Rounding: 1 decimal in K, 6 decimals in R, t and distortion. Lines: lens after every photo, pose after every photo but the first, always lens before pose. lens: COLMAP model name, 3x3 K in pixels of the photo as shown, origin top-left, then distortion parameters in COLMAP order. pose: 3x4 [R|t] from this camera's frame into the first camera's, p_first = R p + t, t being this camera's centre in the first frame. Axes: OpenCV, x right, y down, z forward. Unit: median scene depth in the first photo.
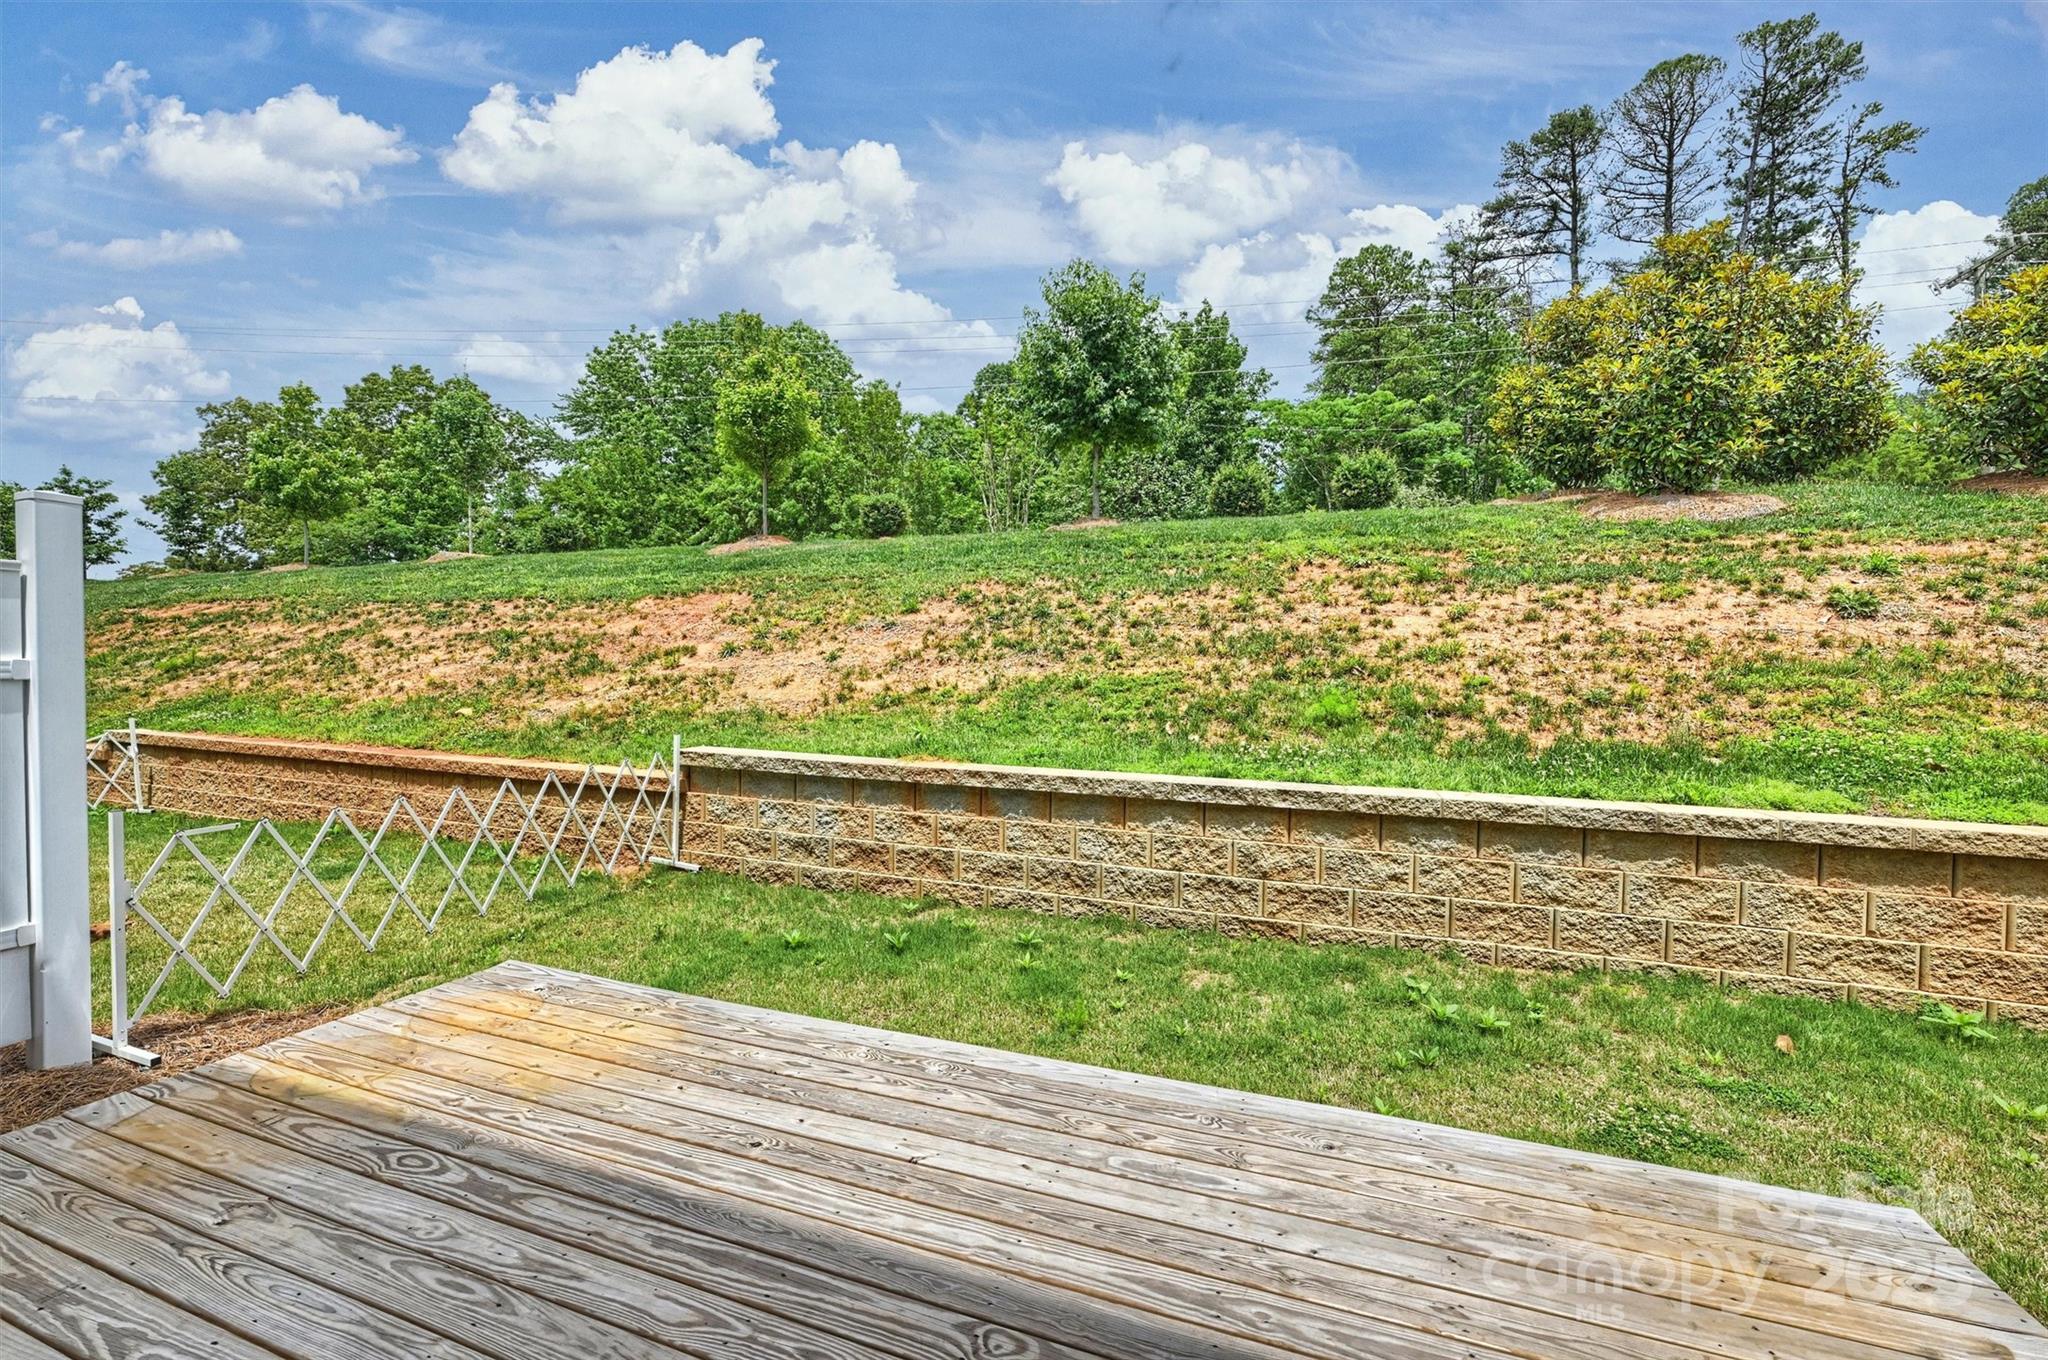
lens RADIAL K [[807.0, 0, 1014.1], [0, 807.0, 682.1], [0, 0, 1]] dist [-0.001122, 0.000123]
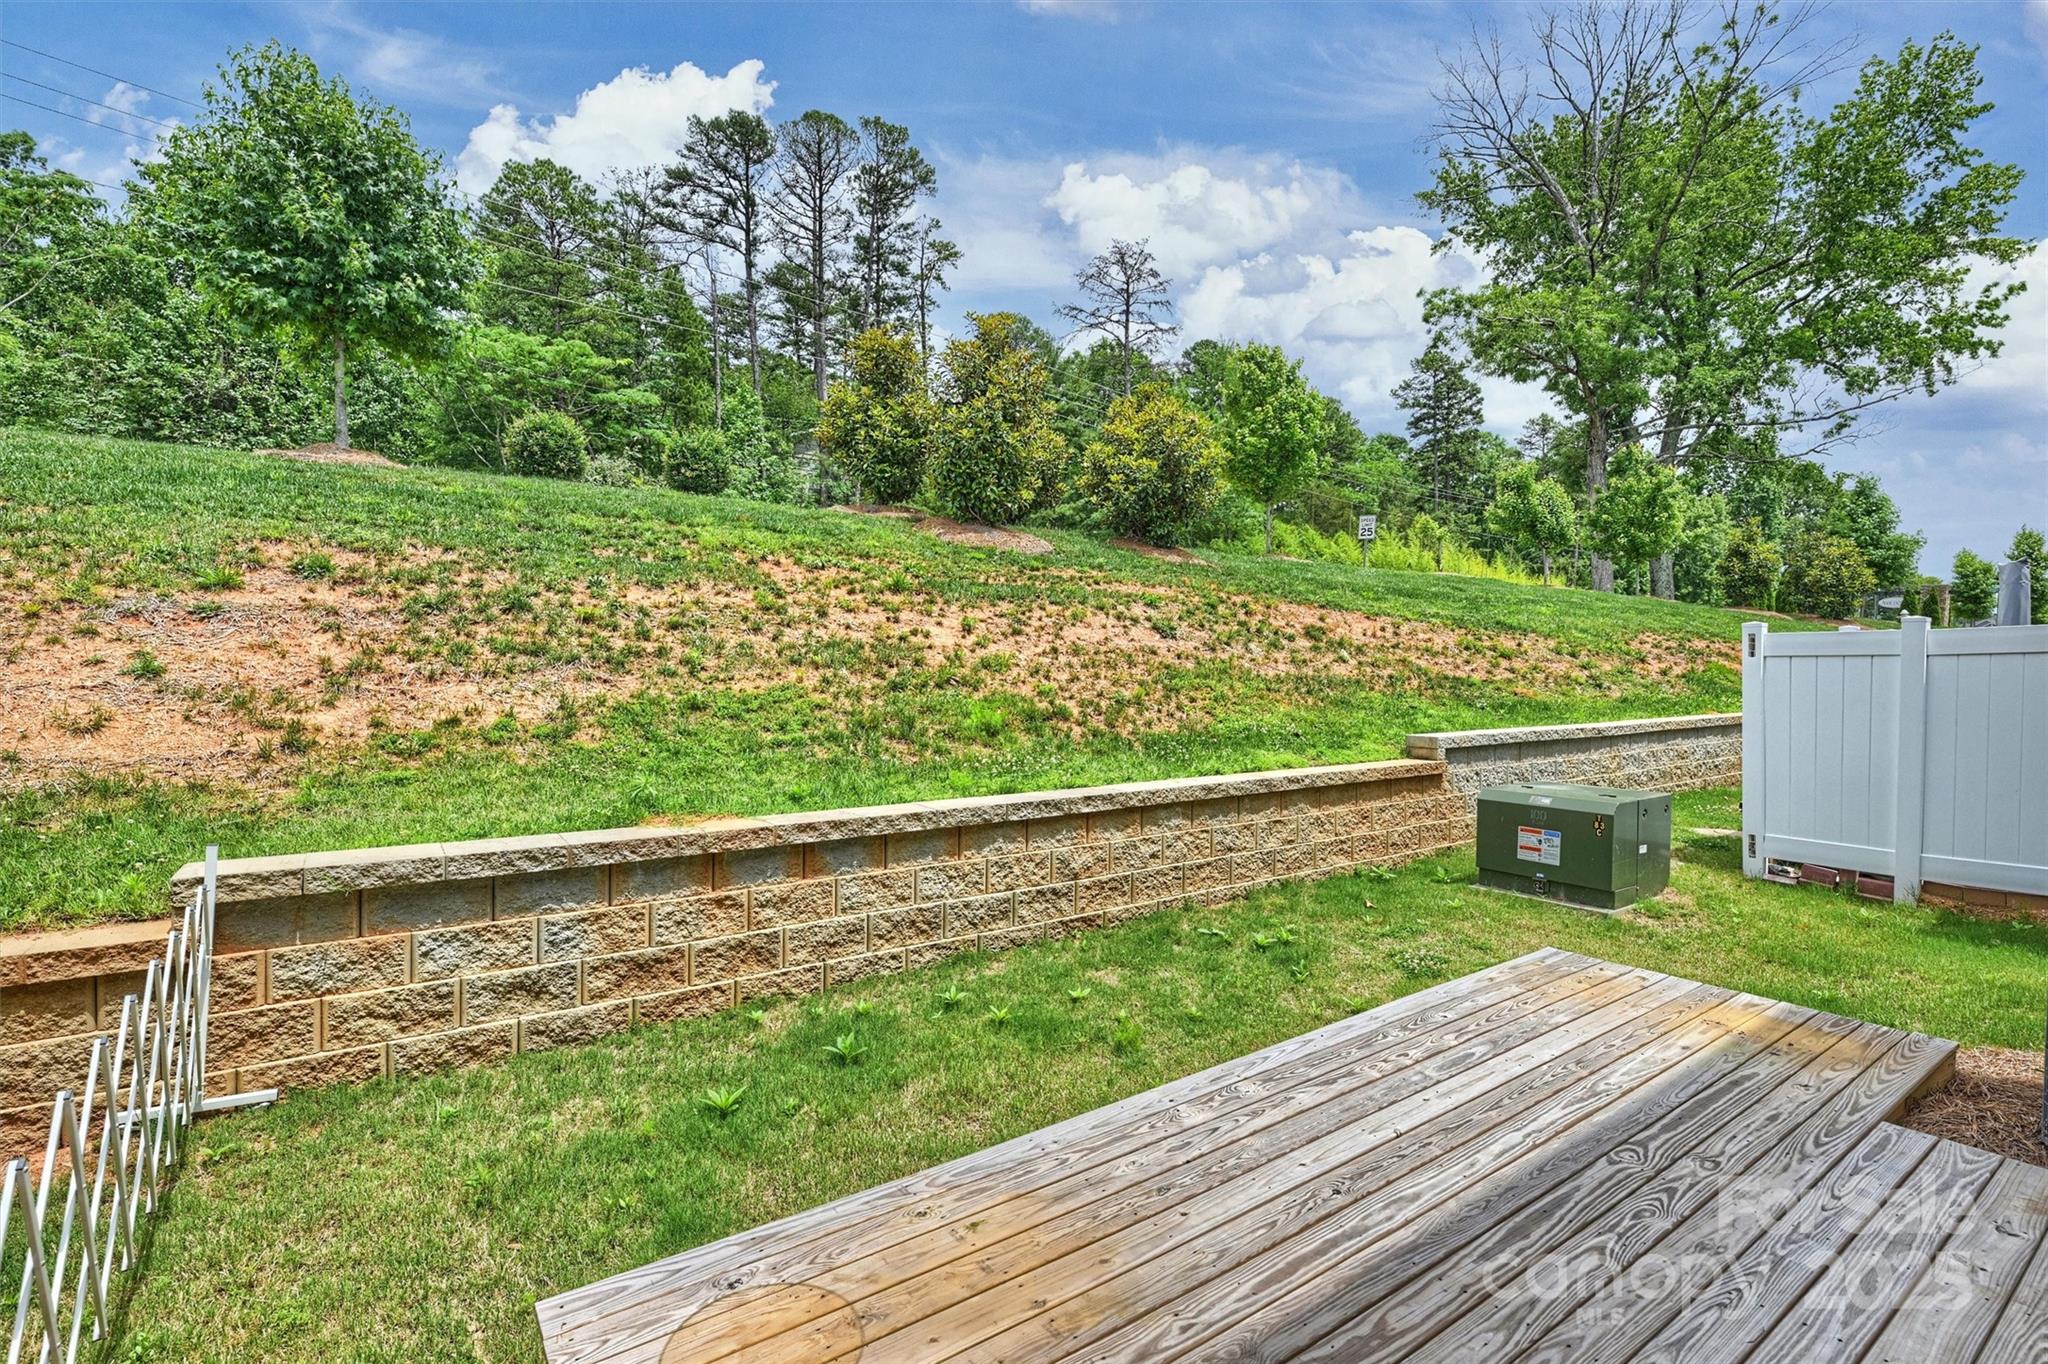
lens RADIAL K [[939.7, 0, 1007.2], [0, 939.7, 682.4], [0, 0, 1]] dist [-0.001397, -0.000374]
pose [[0.574851, -0.024750, 0.817884, -0.764444], [0.015763, 0.999692, 0.019172, -0.048678], [-0.818106, 0.001871, 0.575064, 0.334023]]
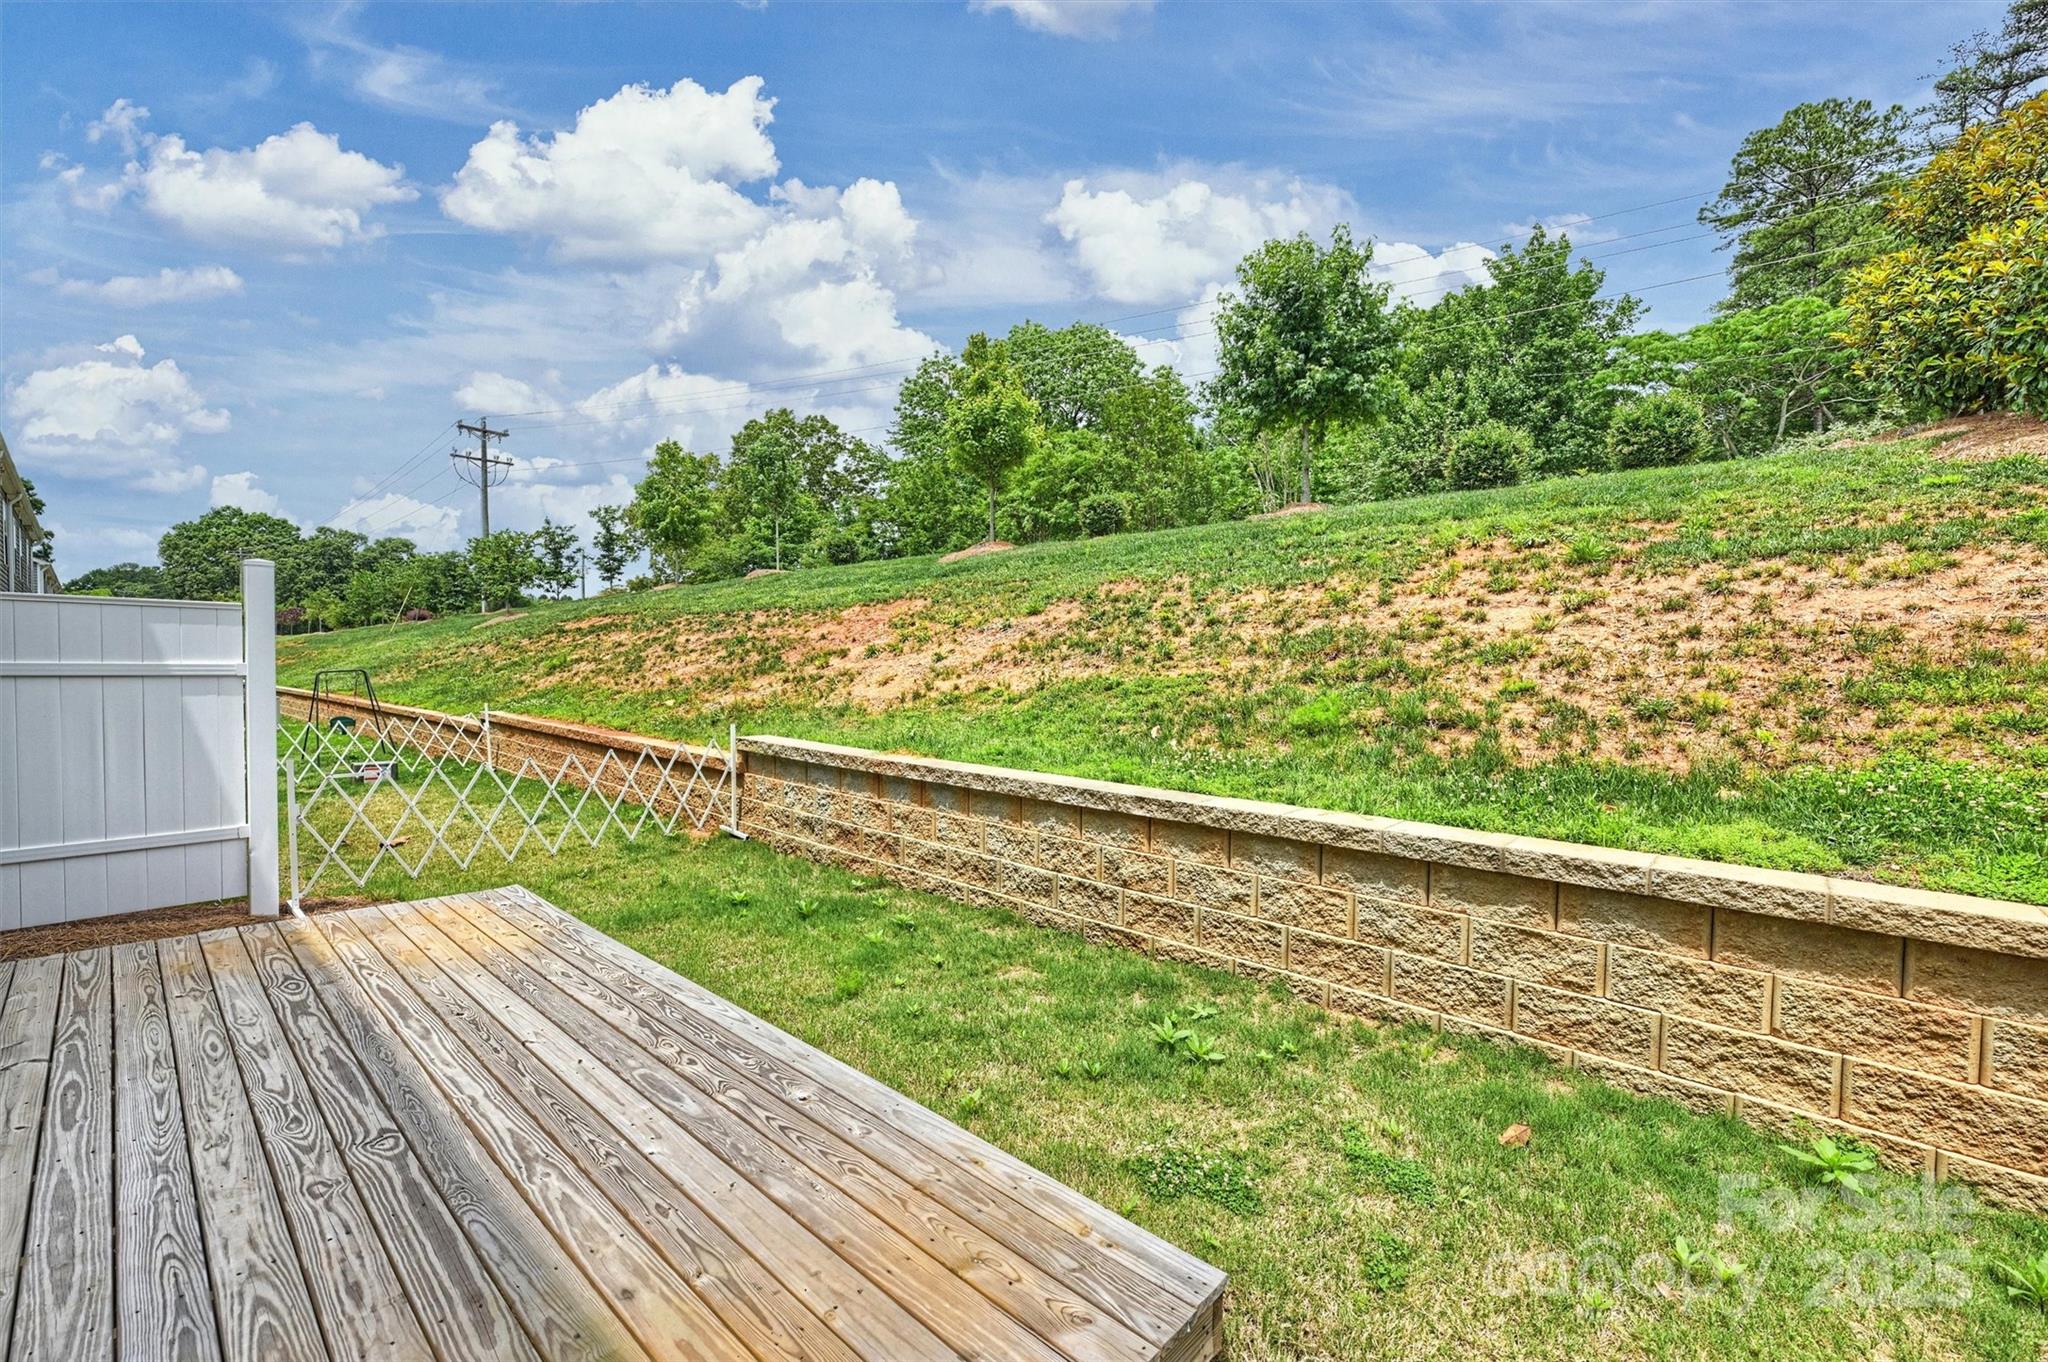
lens RADIAL K [[836.5, 0, 1019.8], [0, 836.5, 687.3], [0, 0, 1]] dist [-0.000850, 0.000174]
pose [[0.924424, 0.010877, -0.381210, 0.562412], [-0.008490, 0.999932, 0.007941, -0.003816], [0.381271, -0.004104, 0.924454, 0.021554]]
